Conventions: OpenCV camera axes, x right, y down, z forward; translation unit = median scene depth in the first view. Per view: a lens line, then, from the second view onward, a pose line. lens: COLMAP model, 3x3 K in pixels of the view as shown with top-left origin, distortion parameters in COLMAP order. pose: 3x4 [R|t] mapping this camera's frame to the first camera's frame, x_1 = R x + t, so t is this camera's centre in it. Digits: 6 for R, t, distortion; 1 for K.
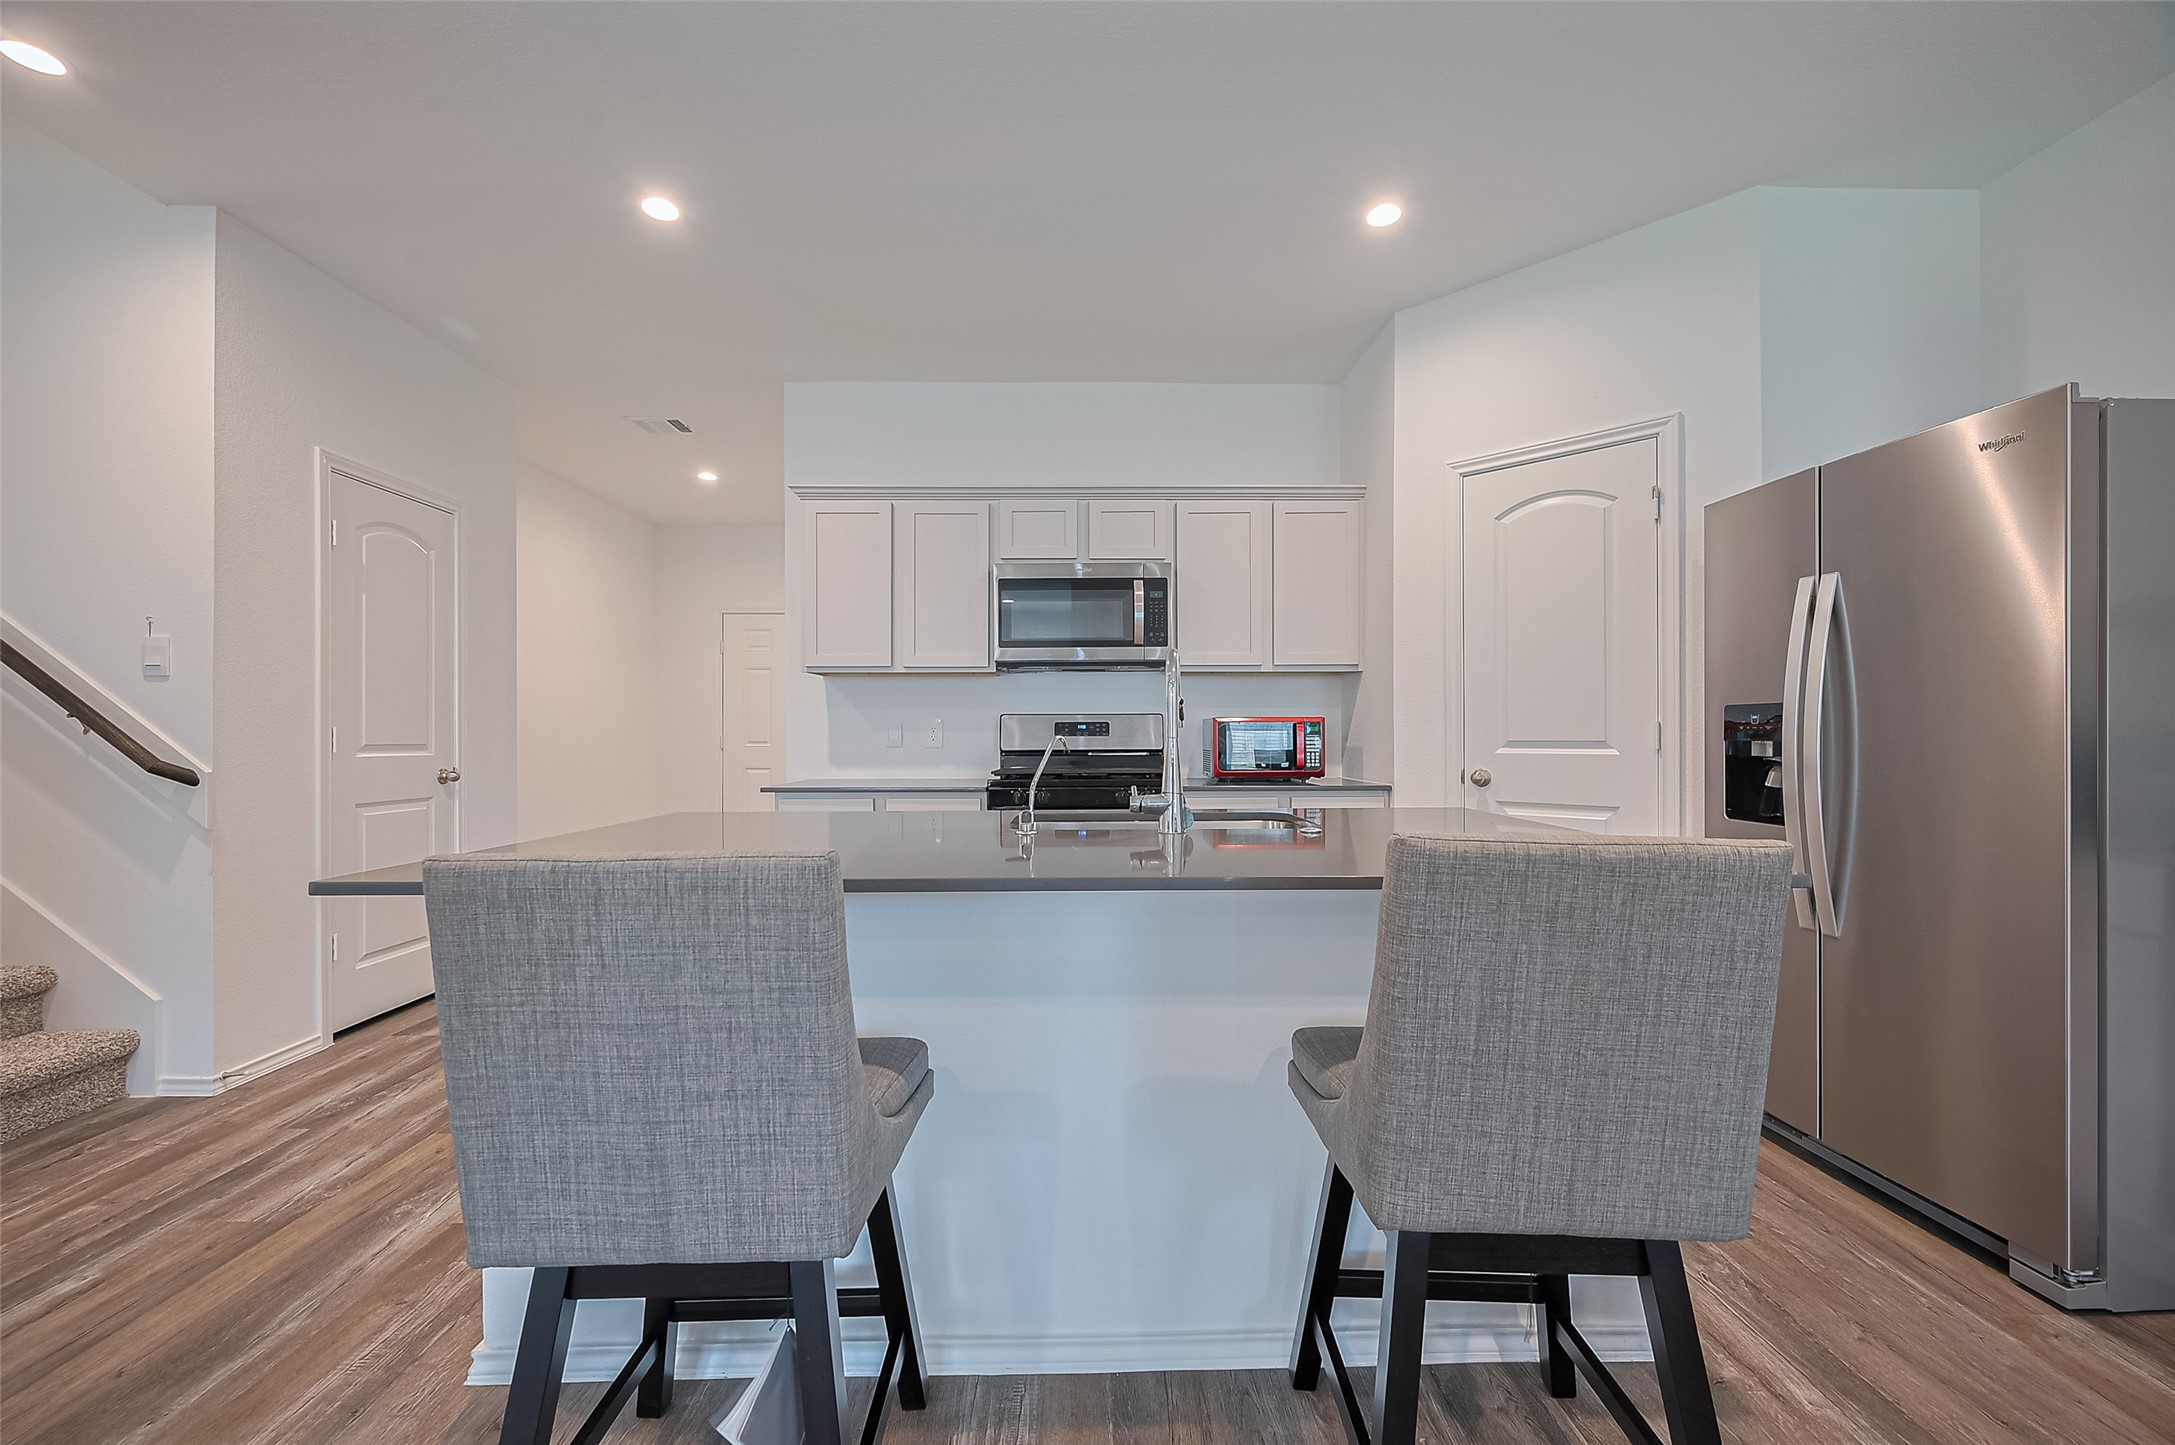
lens RADIAL K [[863.1, 0, 1099.9], [0, 863.1, 730.9], [0, 0, 1]] dist [-0.000747, -0.000719]
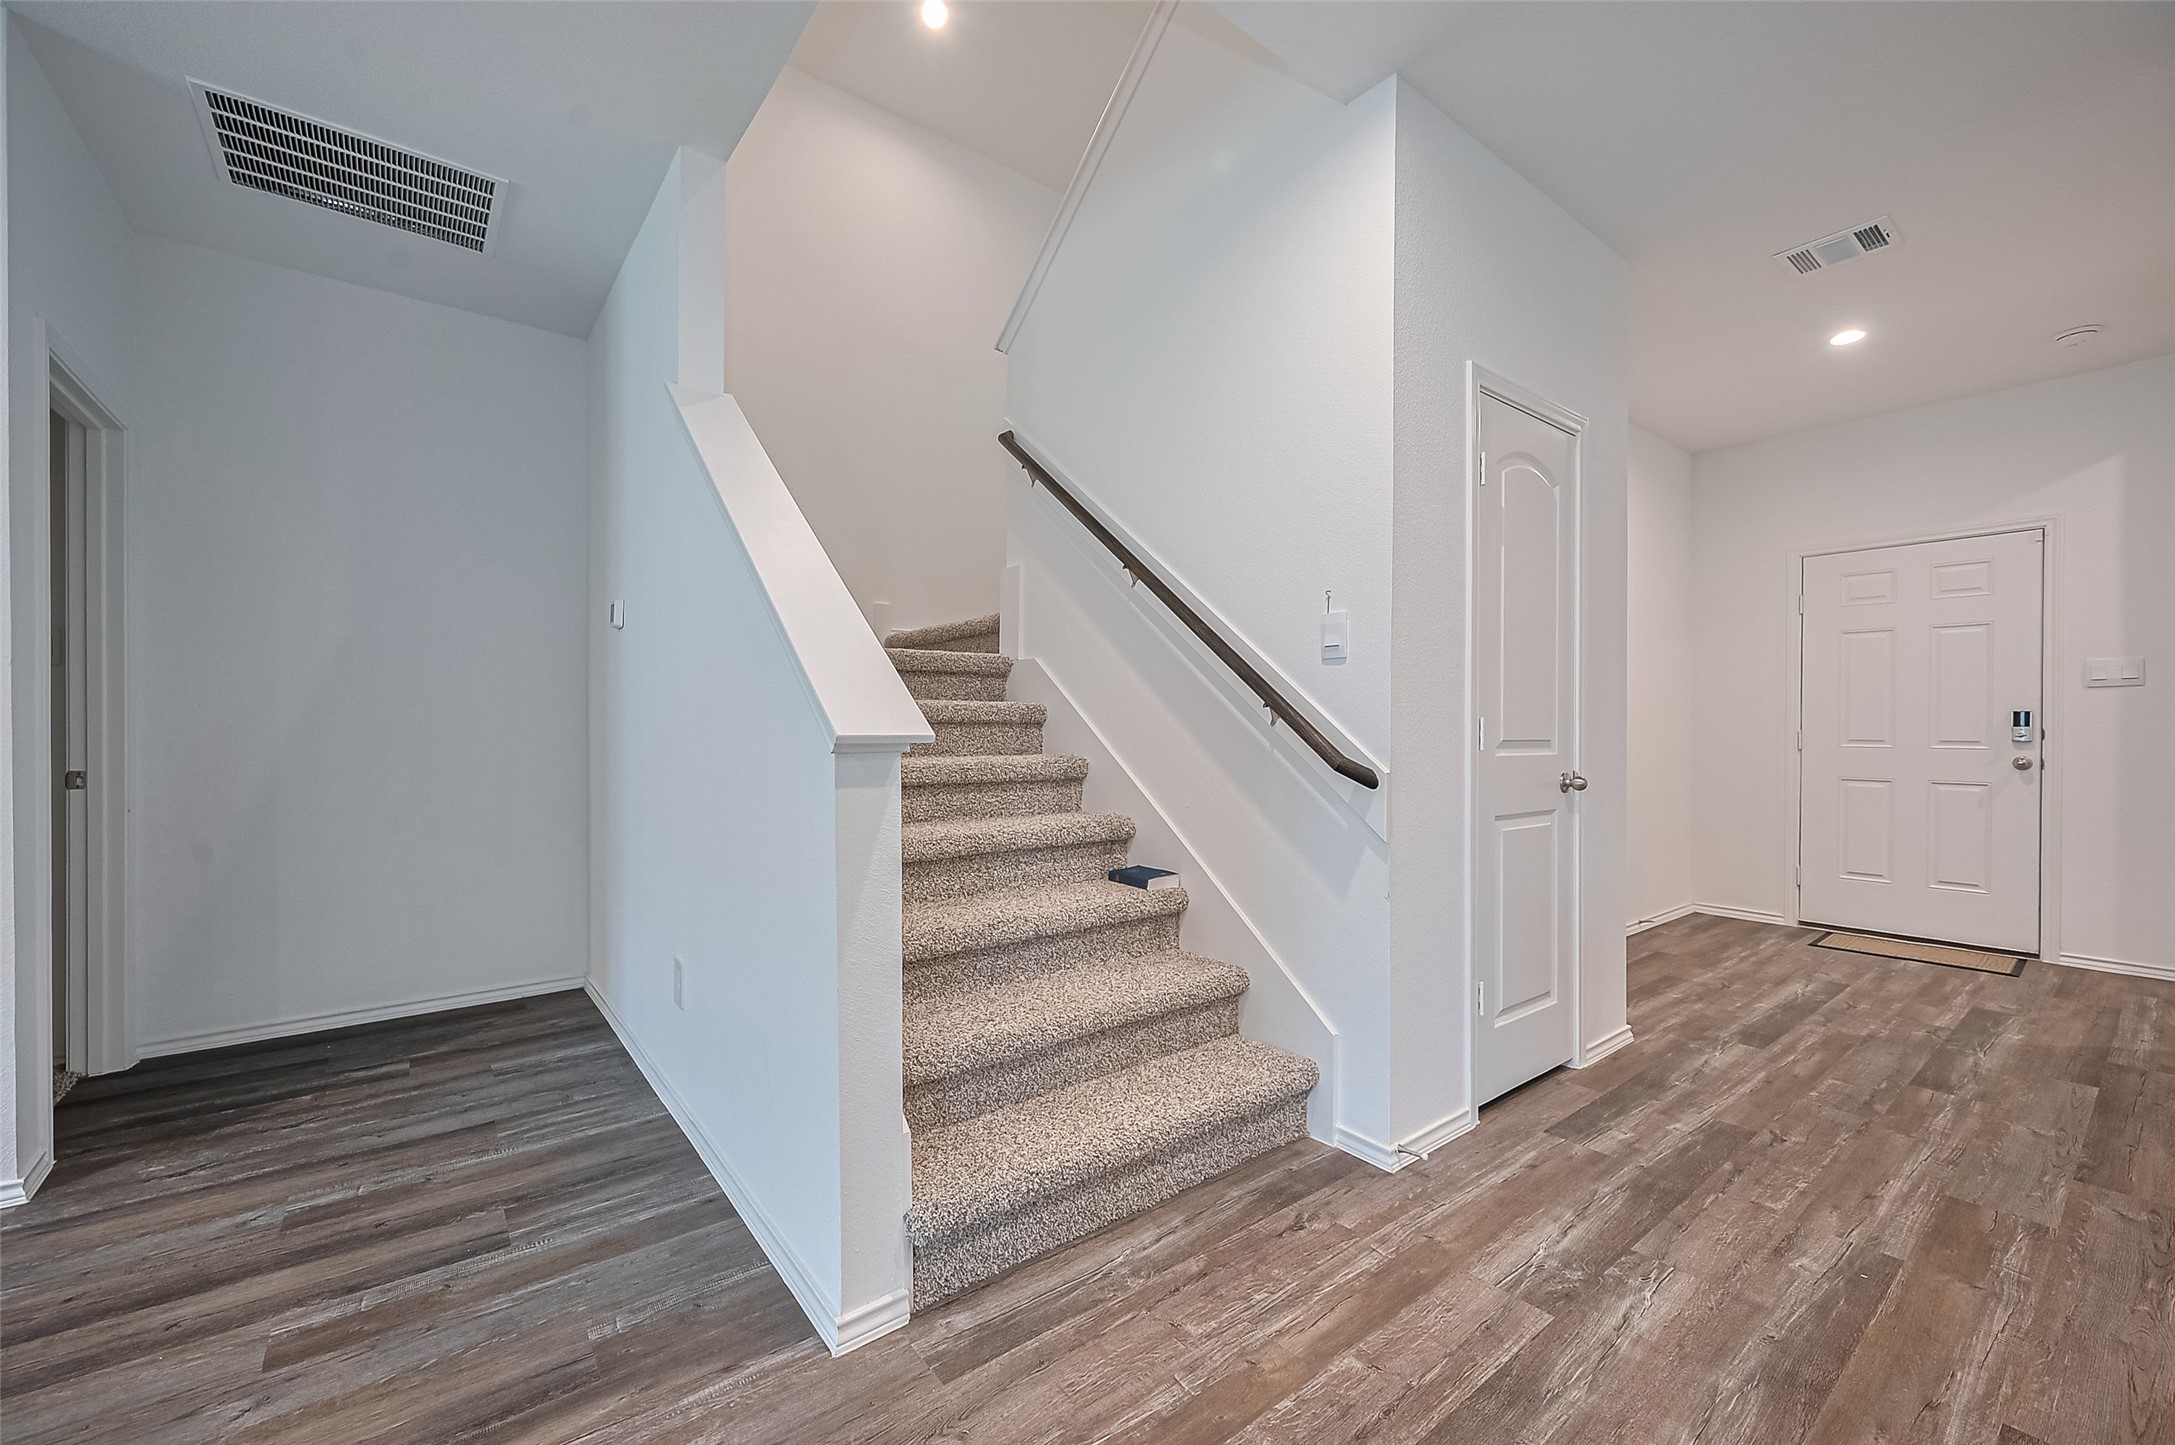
lens RADIAL K [[863.1, 0, 1080.6], [0, 863.1, 726.2], [0, 0, 1]] dist [-0.000747, -0.000719]
pose [[0.592342, 0.004022, -0.805677, -0.548757], [-0.002620, 0.999992, 0.003066, 0.002322], [0.805682, 0.000295, 0.592348, 0.282302]]
